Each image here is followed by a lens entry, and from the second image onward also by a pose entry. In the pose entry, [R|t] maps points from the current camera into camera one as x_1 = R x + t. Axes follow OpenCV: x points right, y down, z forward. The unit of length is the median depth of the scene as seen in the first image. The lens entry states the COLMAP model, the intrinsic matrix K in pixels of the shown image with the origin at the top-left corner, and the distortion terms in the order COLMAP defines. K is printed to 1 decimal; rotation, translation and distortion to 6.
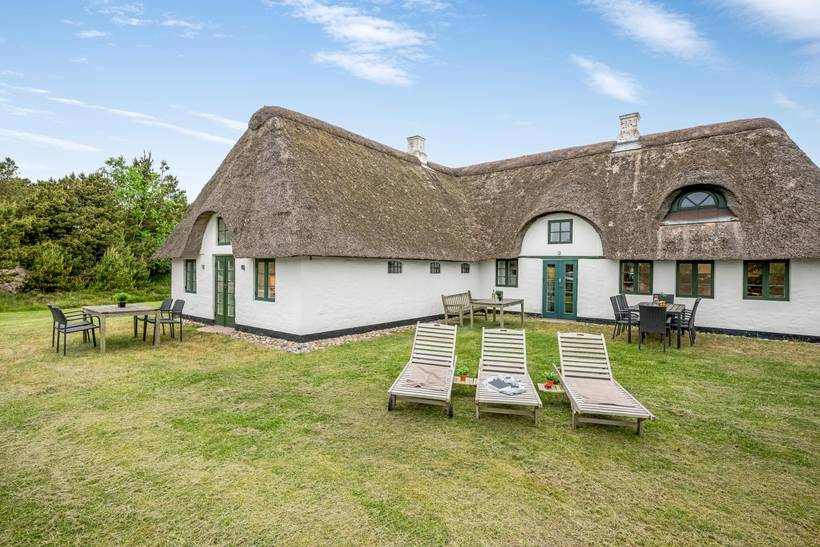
lens RADIAL K [[388.5, 0, 410.0], [0, 388.5, 273.5], [0, 0, 1]] dist [-0.001941, -0.000635]
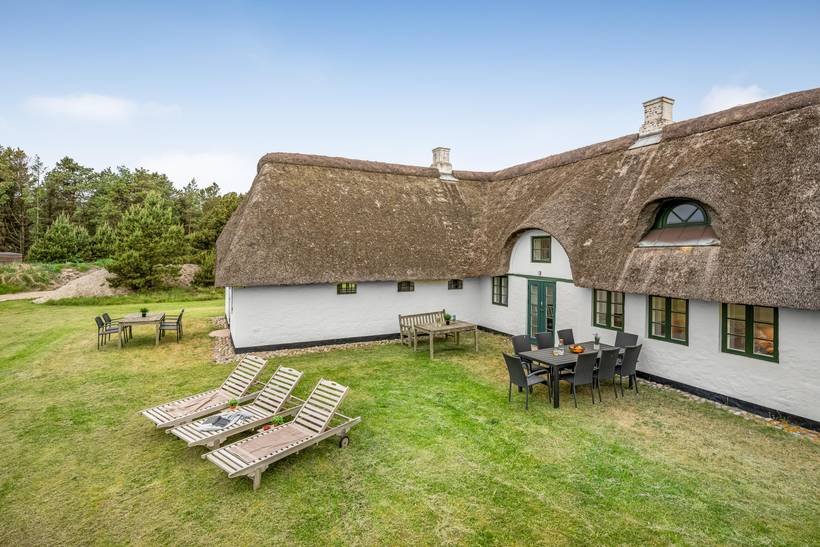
lens RADIAL K [[399.1, 0, 409.3], [0, 399.1, 248.9], [0, 0, 1]] dist [-0.001181, -0.000254]
pose [[0.904737, -0.005754, -0.425931, 0.525337], [-0.003227, 0.999788, -0.020360, -0.092599], [0.425958, 0.019795, 0.904526, 0.041532]]
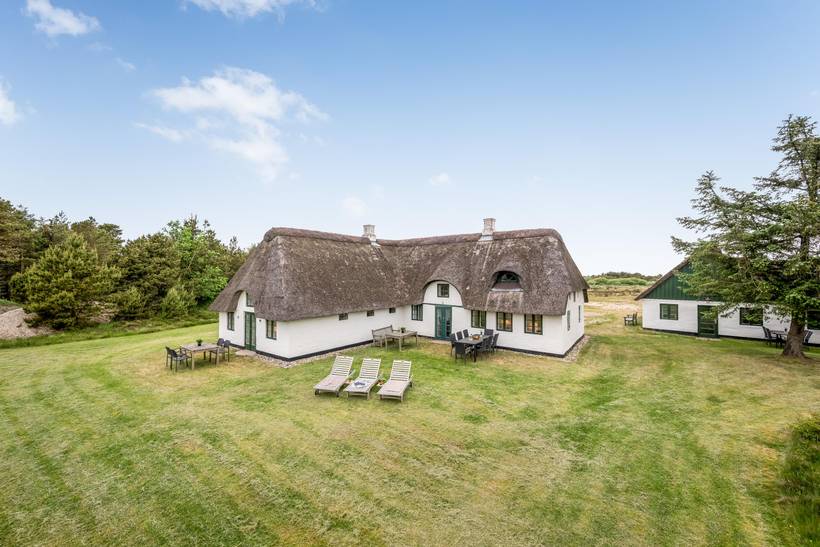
lens RADIAL K [[321.9, 0, 410.0], [0, 321.9, 273.5], [0, 0, 1]] dist [0.001189, 0.000143]
pose [[0.999717, -0.008035, 0.022401, 0.213545], [0.008495, 0.999753, -0.020530, -0.163034], [-0.022231, 0.020715, 0.999538, -0.473306]]
